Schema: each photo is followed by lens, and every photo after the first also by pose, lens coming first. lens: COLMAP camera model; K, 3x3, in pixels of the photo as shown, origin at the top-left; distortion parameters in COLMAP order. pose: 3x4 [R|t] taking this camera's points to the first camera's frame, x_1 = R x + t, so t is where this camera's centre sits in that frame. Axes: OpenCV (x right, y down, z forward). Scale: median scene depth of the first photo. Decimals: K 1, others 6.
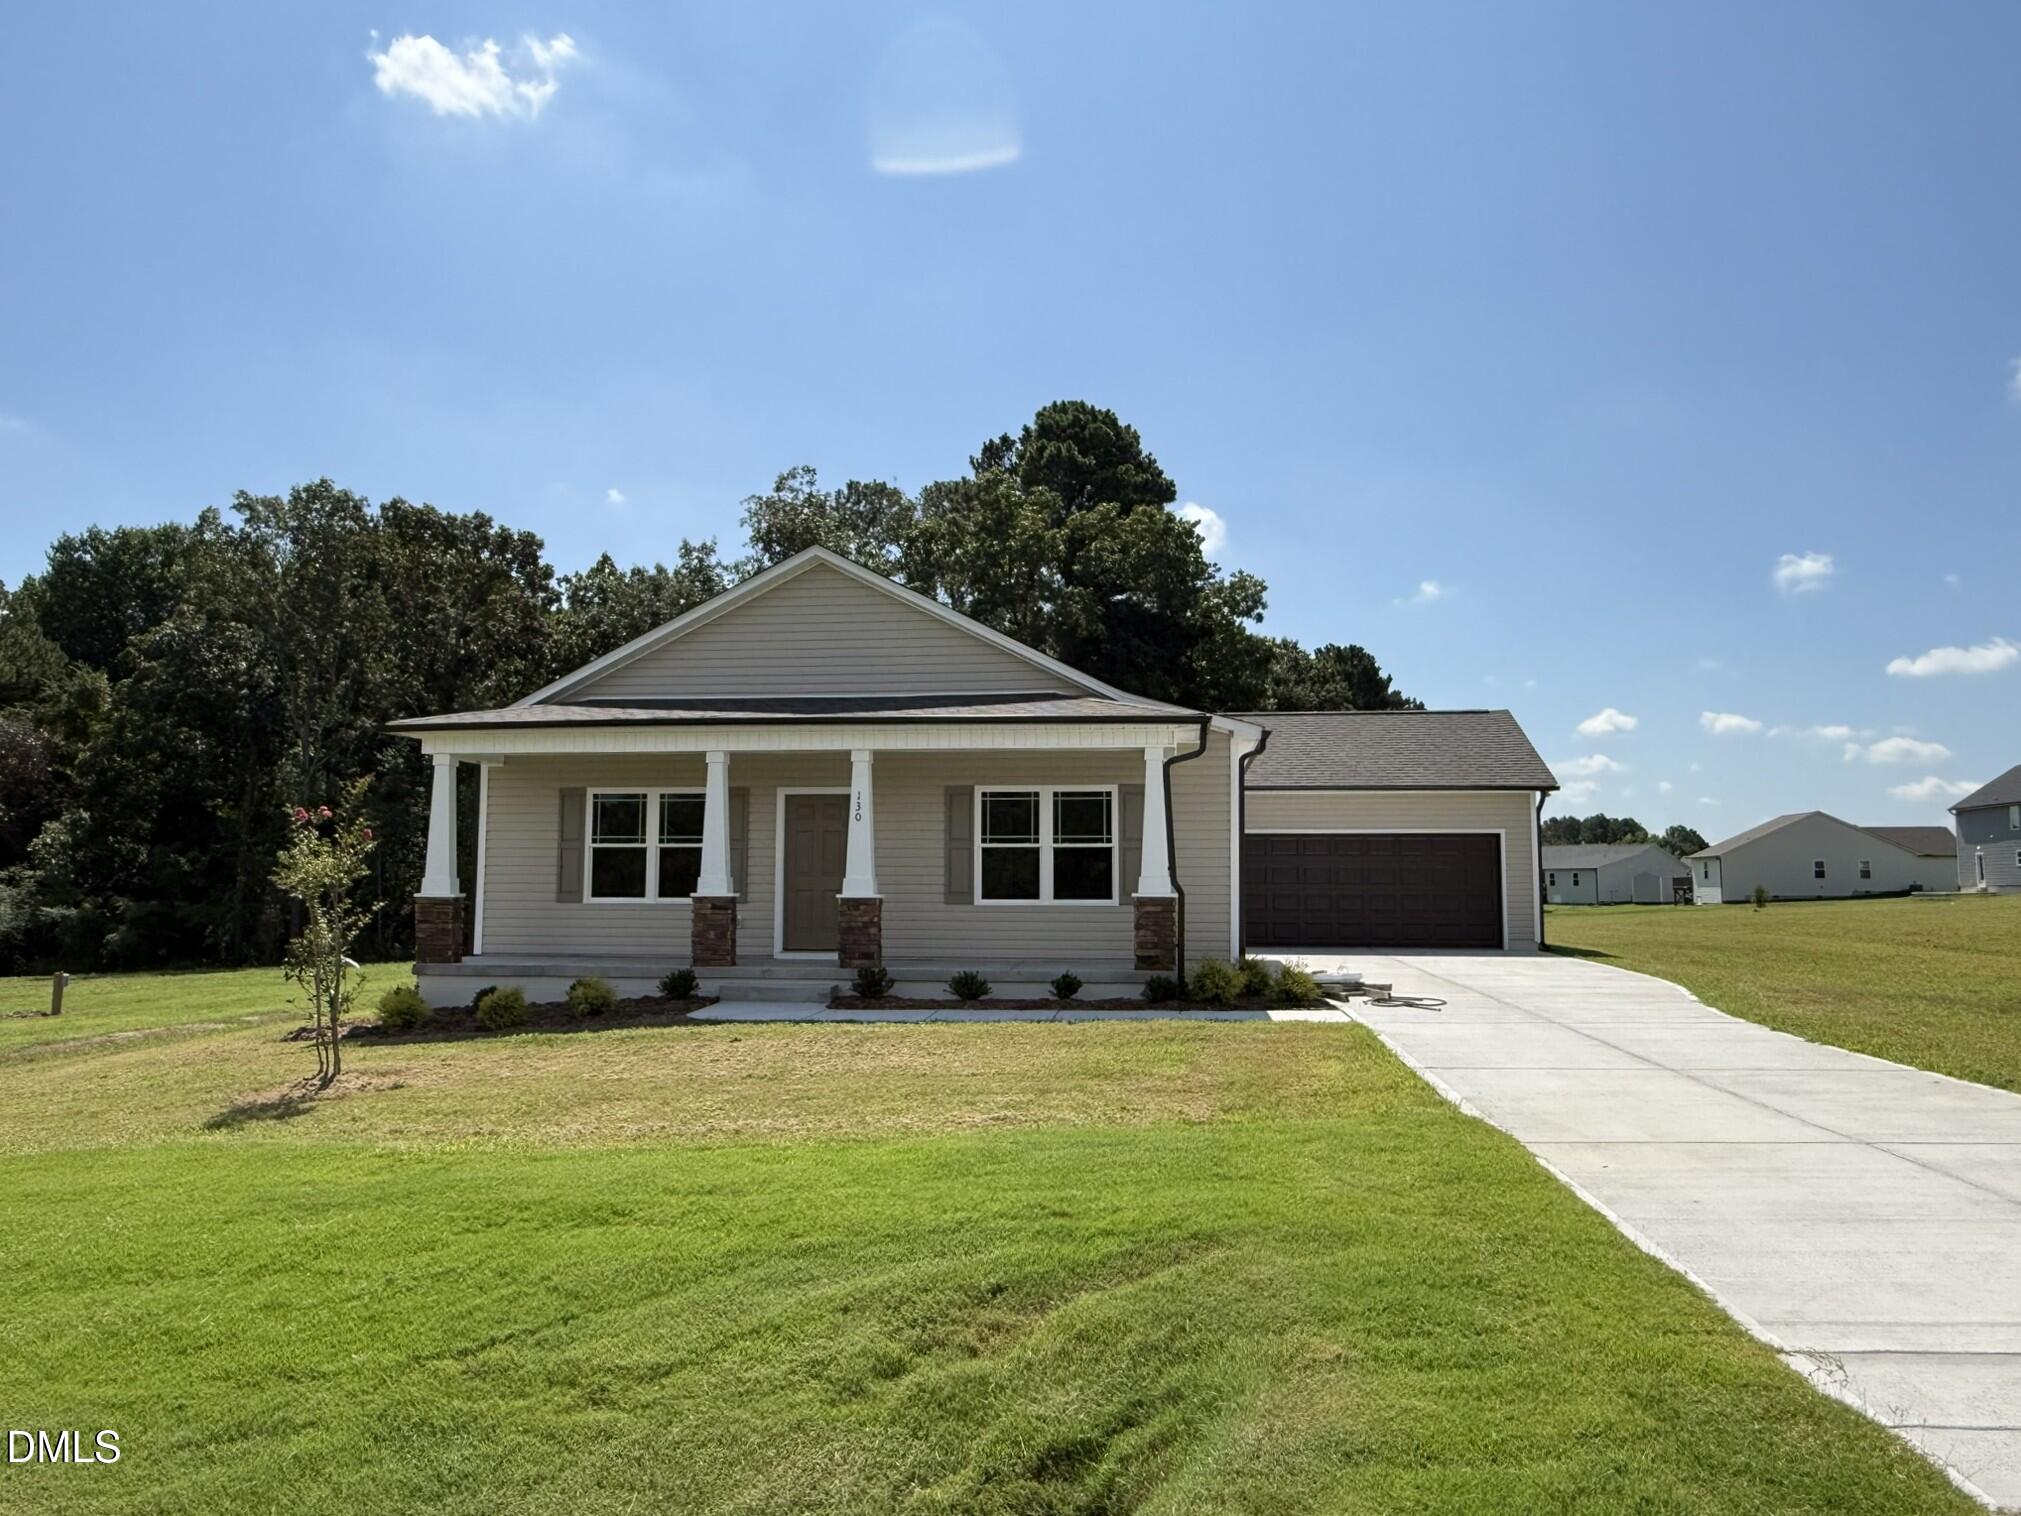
lens RADIAL K [[1444.0, 0, 1004.1], [0, 1444.0, 763.1], [0, 0, 1]] dist [-0.000570, -0.000350]
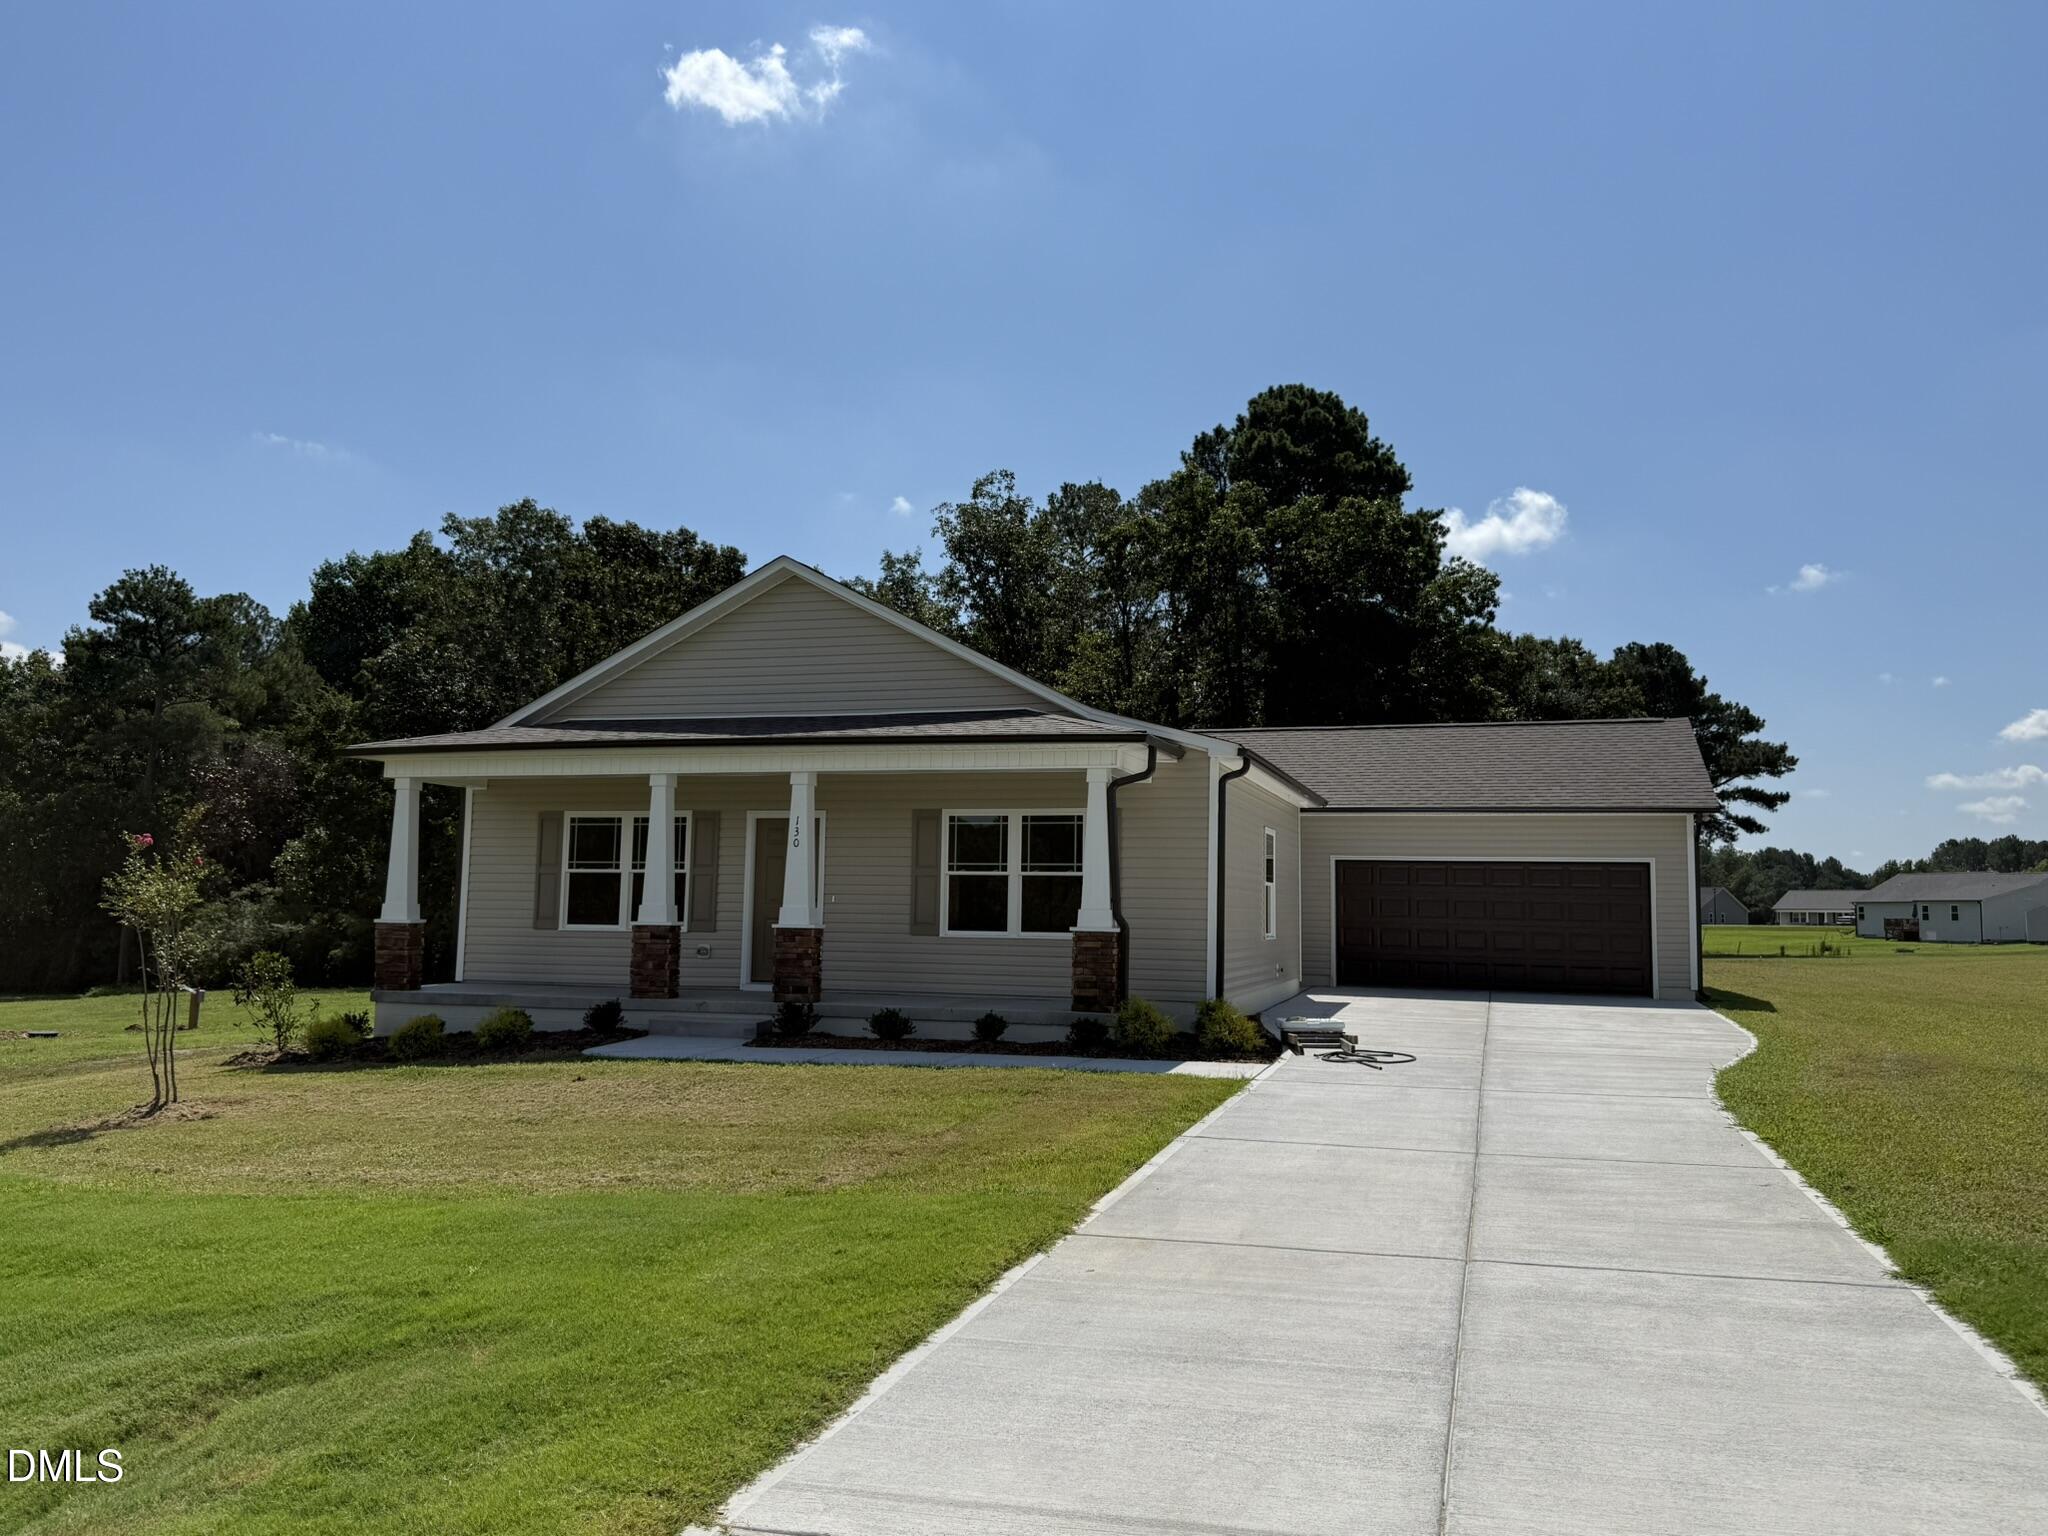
lens RADIAL K [[1508.8, 0, 1077.7], [0, 1508.8, 782.4], [0, 0, 1]] dist [0.165780, -0.279249]
pose [[0.981705, -0.003301, -0.190377, 0.253689], [0.003968, 0.999987, 0.003124, -0.004410], [0.190365, -0.003822, 0.981706, 0.052211]]
